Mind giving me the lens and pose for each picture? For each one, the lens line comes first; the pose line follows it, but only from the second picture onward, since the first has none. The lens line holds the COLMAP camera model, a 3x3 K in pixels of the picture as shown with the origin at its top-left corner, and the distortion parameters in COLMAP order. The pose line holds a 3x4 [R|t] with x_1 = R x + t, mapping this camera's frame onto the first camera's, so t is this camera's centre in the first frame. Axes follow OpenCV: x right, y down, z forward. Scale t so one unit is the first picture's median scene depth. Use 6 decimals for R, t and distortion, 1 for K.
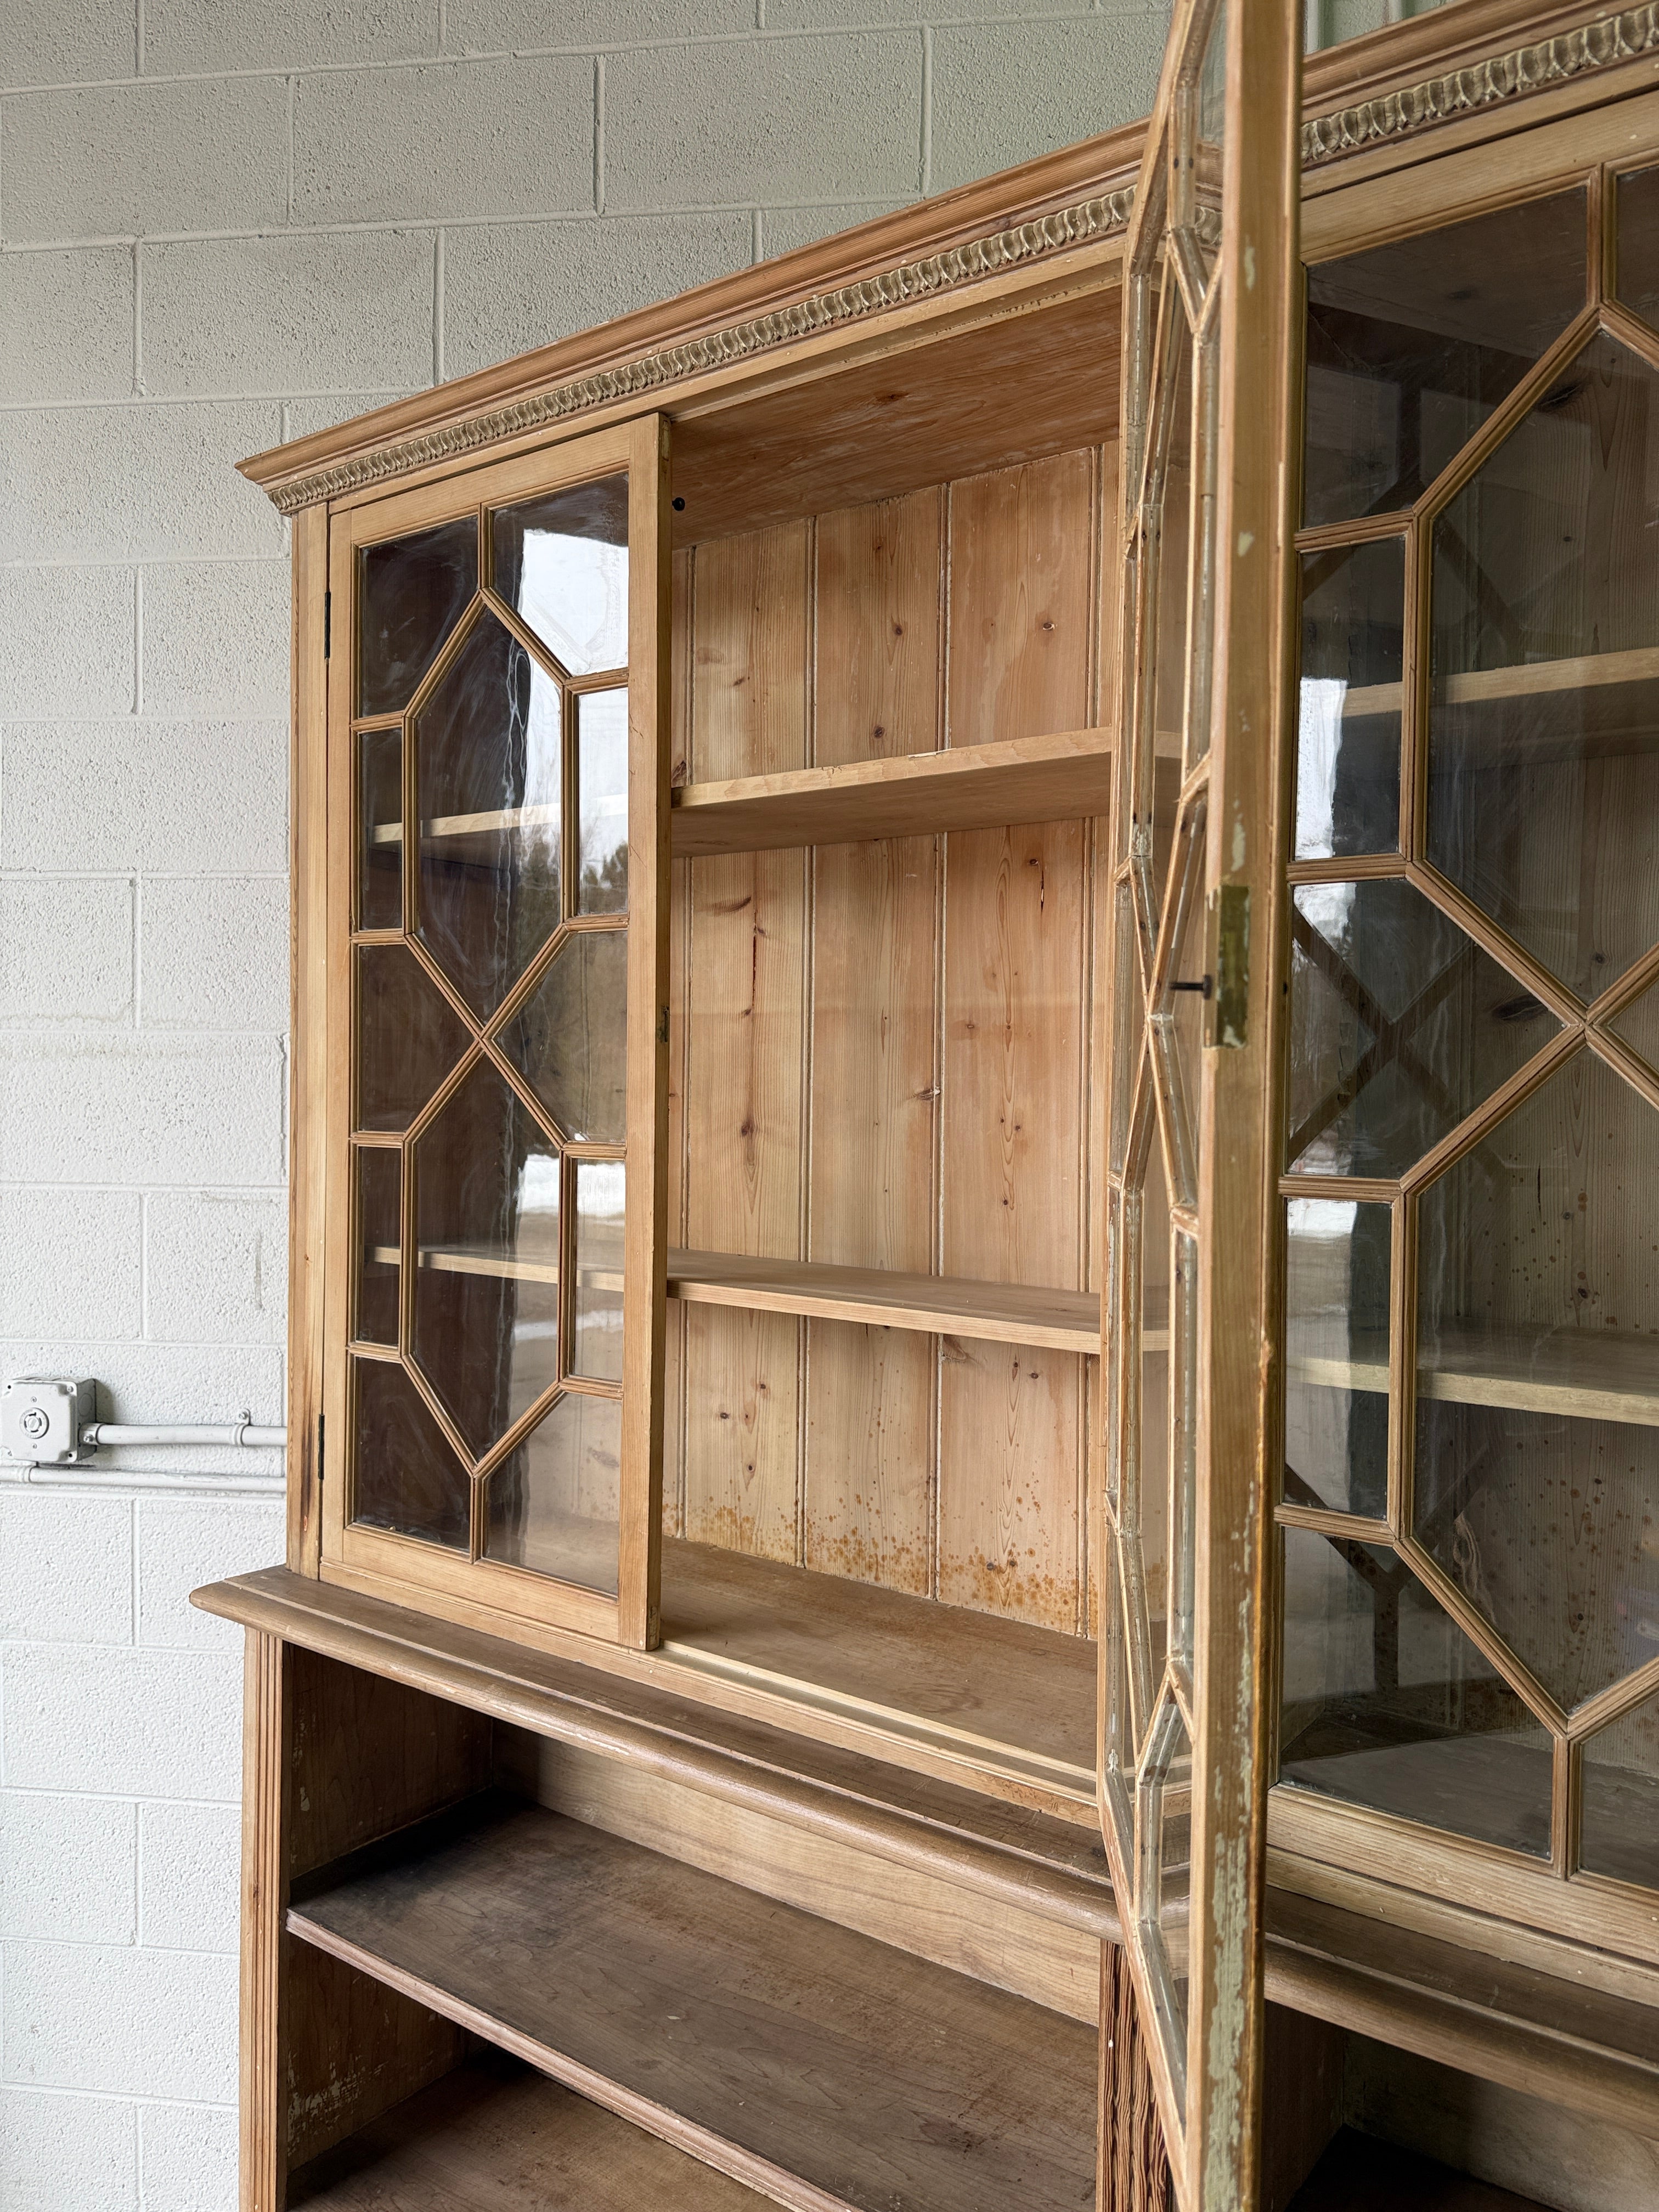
lens RADIAL K [[1598.0, 0, 829.5], [0, 1598.0, 1106.0], [0, 0, 1]] dist [-0.004609, 0.001744]
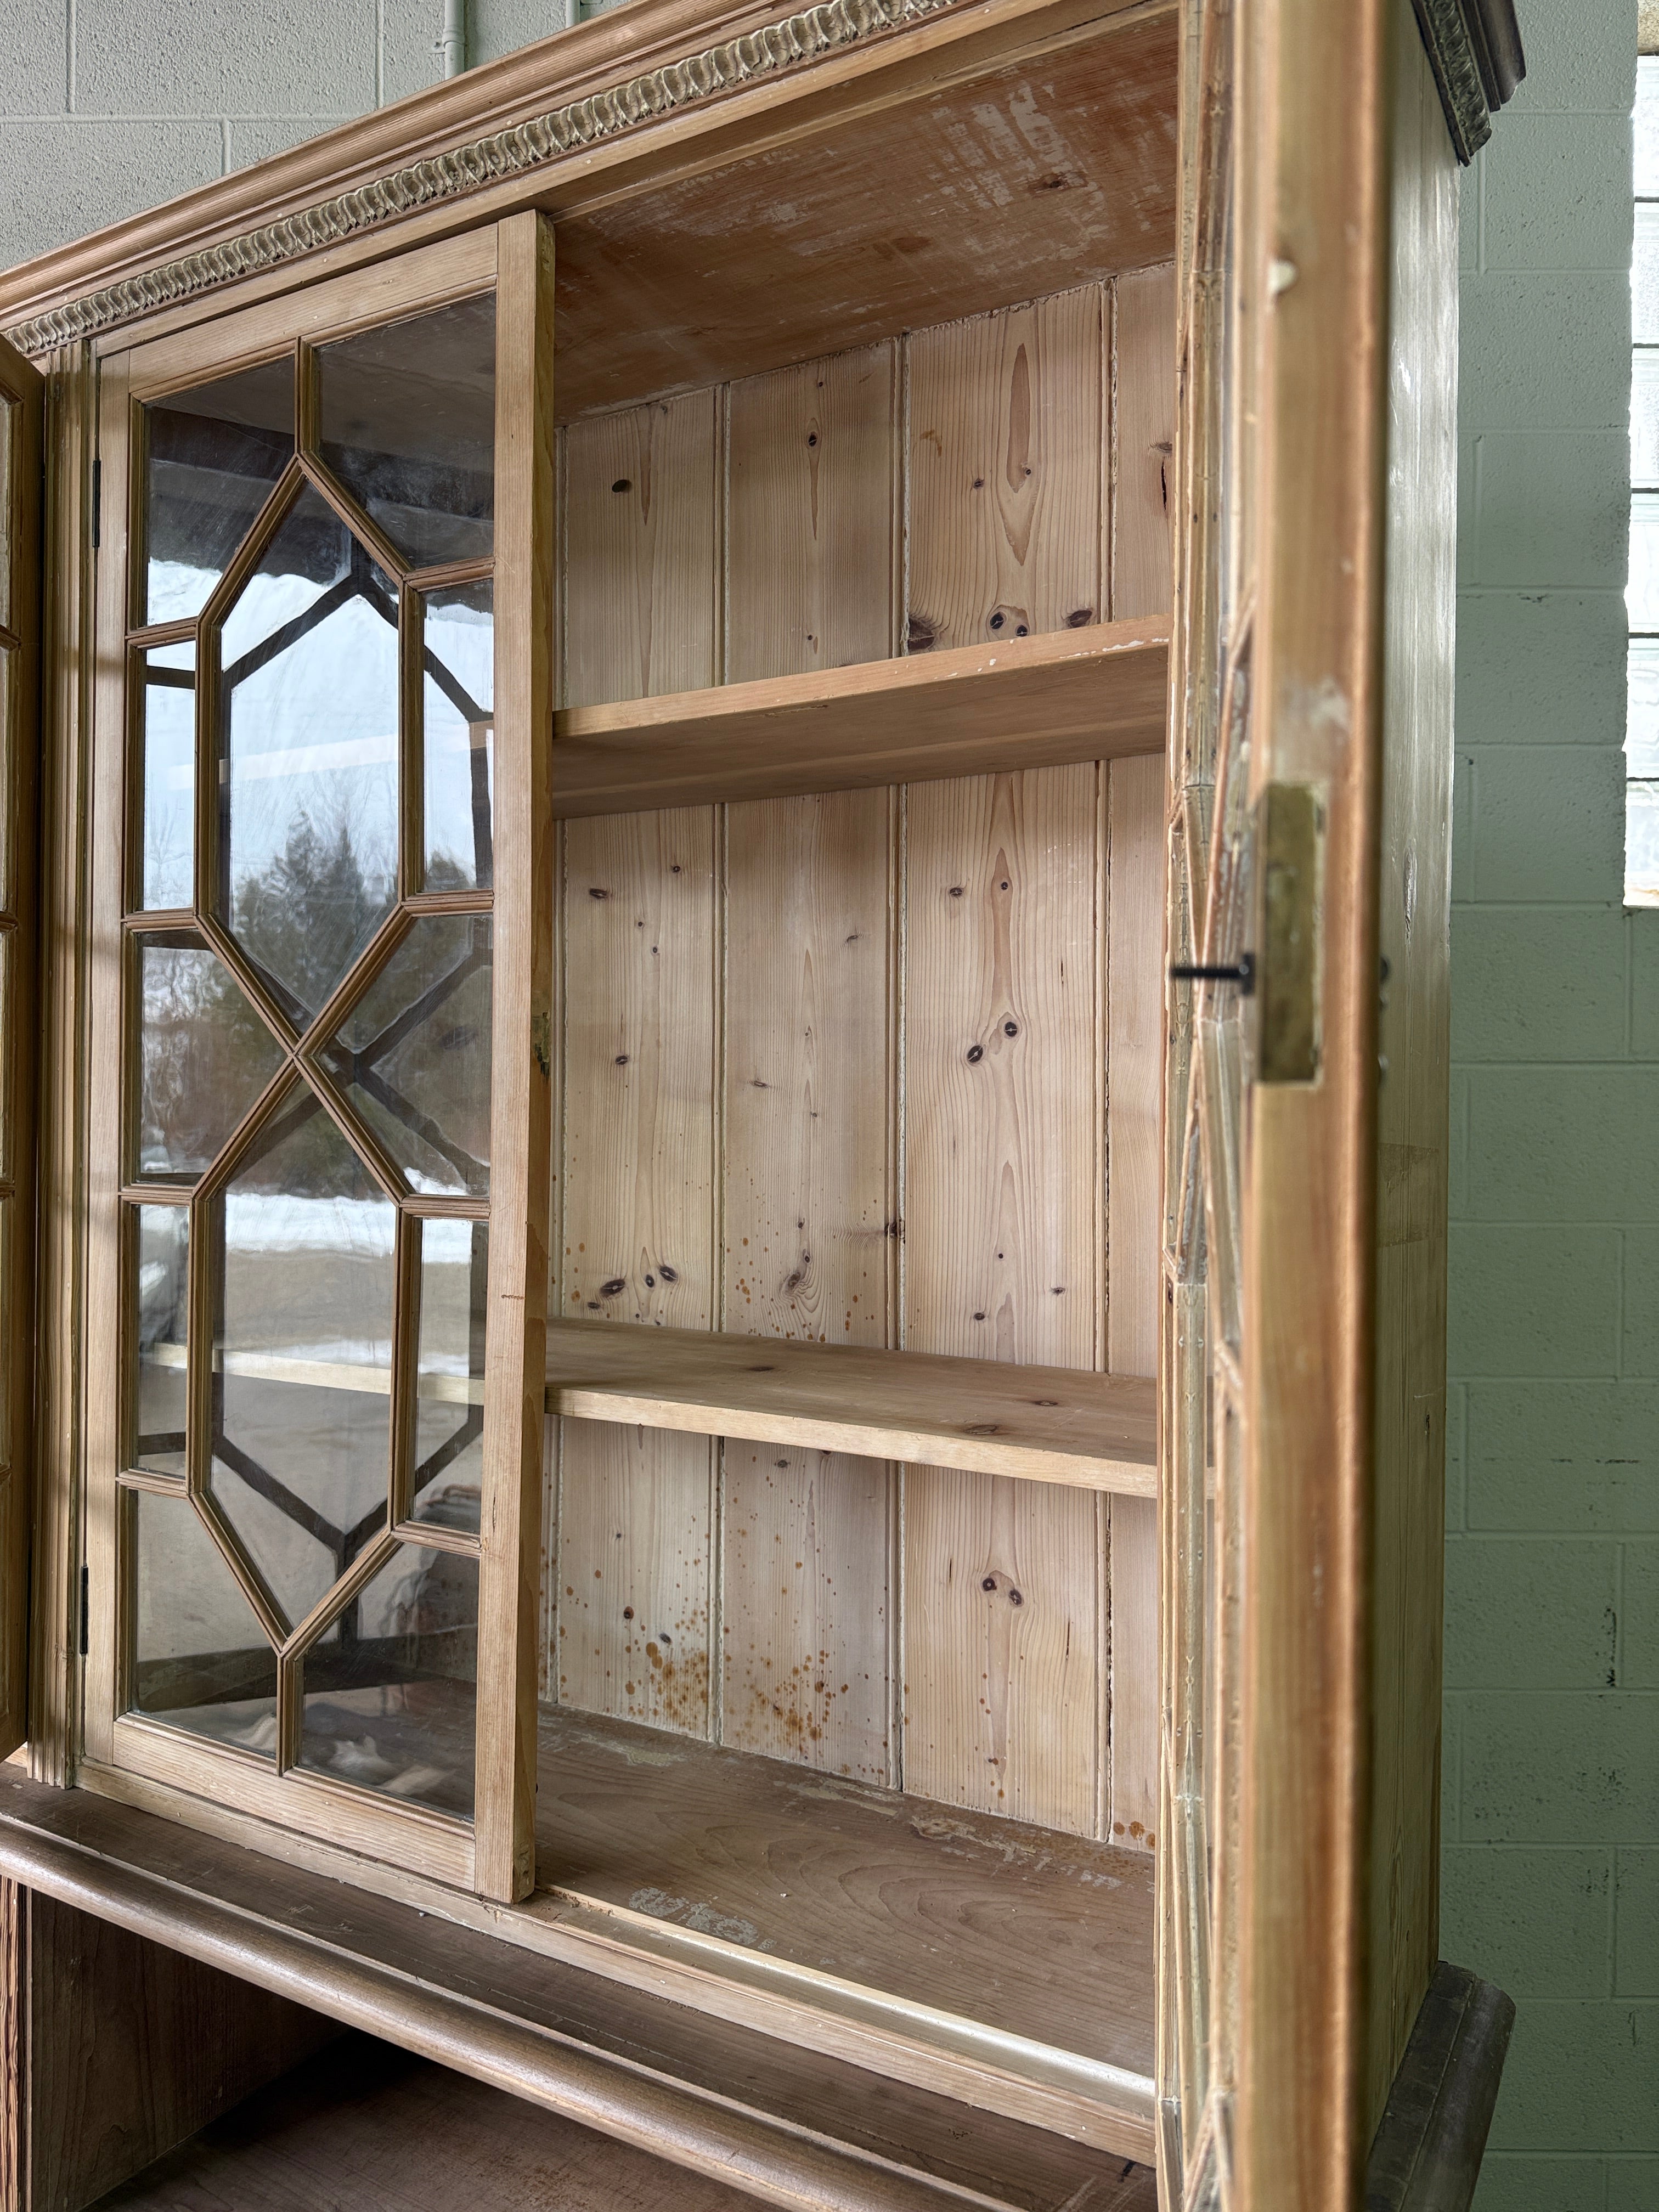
lens RADIAL K [[1587.9, 0, 832.9], [0, 1587.9, 1096.4], [0, 0, 1]] dist [0.000356, -0.005591]
pose [[0.993920, -0.006853, 0.109887, 0.423978], [0.008005, 0.999918, -0.010042, -0.002693], [-0.109810, 0.010860, 0.993893, -0.127324]]
